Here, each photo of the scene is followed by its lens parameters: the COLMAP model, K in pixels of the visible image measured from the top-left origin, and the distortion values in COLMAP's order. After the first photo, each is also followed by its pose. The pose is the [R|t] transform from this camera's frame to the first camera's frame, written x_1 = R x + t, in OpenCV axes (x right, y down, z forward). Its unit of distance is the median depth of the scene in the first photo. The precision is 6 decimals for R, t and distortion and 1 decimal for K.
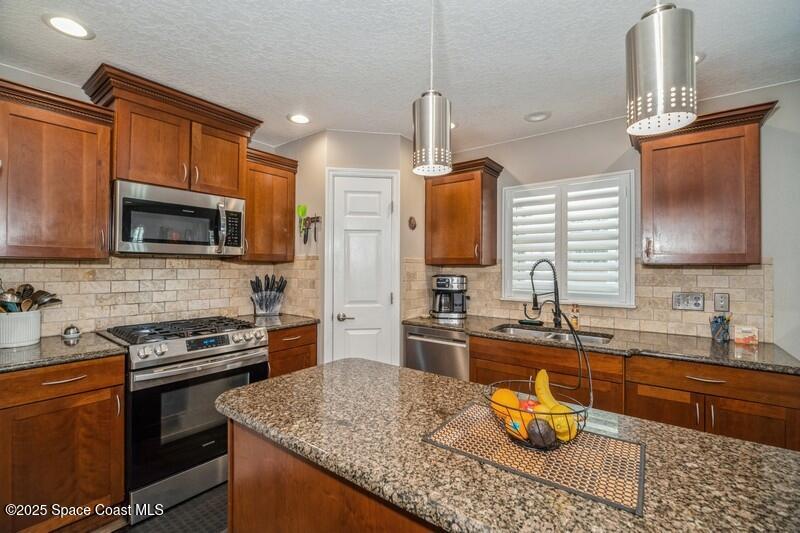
lens RADIAL K [[349.7, 0, 404.0], [0, 349.7, 264.9], [0, 0, 1]] dist [-0.014662, 0.000031]
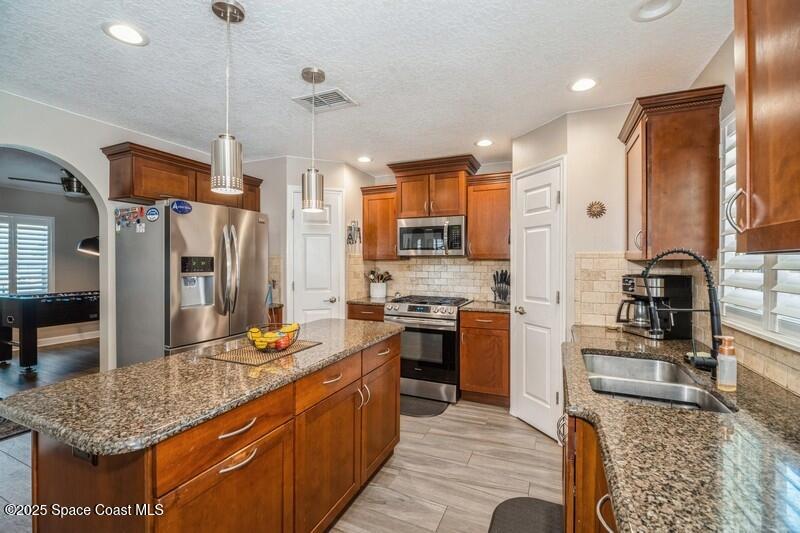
lens RADIAL K [[349.7, 0, 397.3], [0, 349.7, 262.0], [0, 0, 1]] dist [-0.014662, 0.000031]
pose [[0.210908, -0.008228, -0.977471, 0.895402], [-0.001155, 0.999962, -0.008667, 0.012788], [0.977505, 0.002957, 0.210890, 0.469438]]
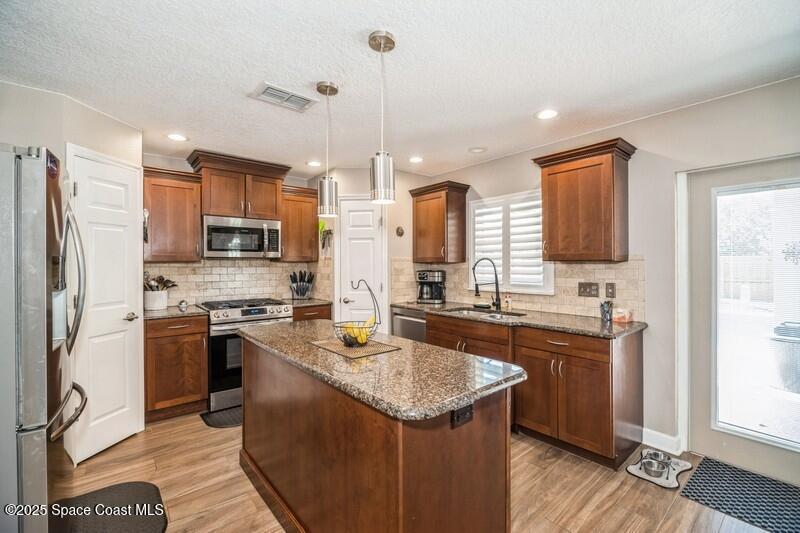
lens RADIAL K [[349.7, 0, 405.5], [0, 349.7, 266.0], [0, 0, 1]] dist [-0.014662, 0.000031]
pose [[0.975328, -0.007303, -0.220641, 0.422227], [0.009111, 0.999933, 0.007177, 0.002797], [0.220574, -0.009010, 0.975329, -0.374576]]
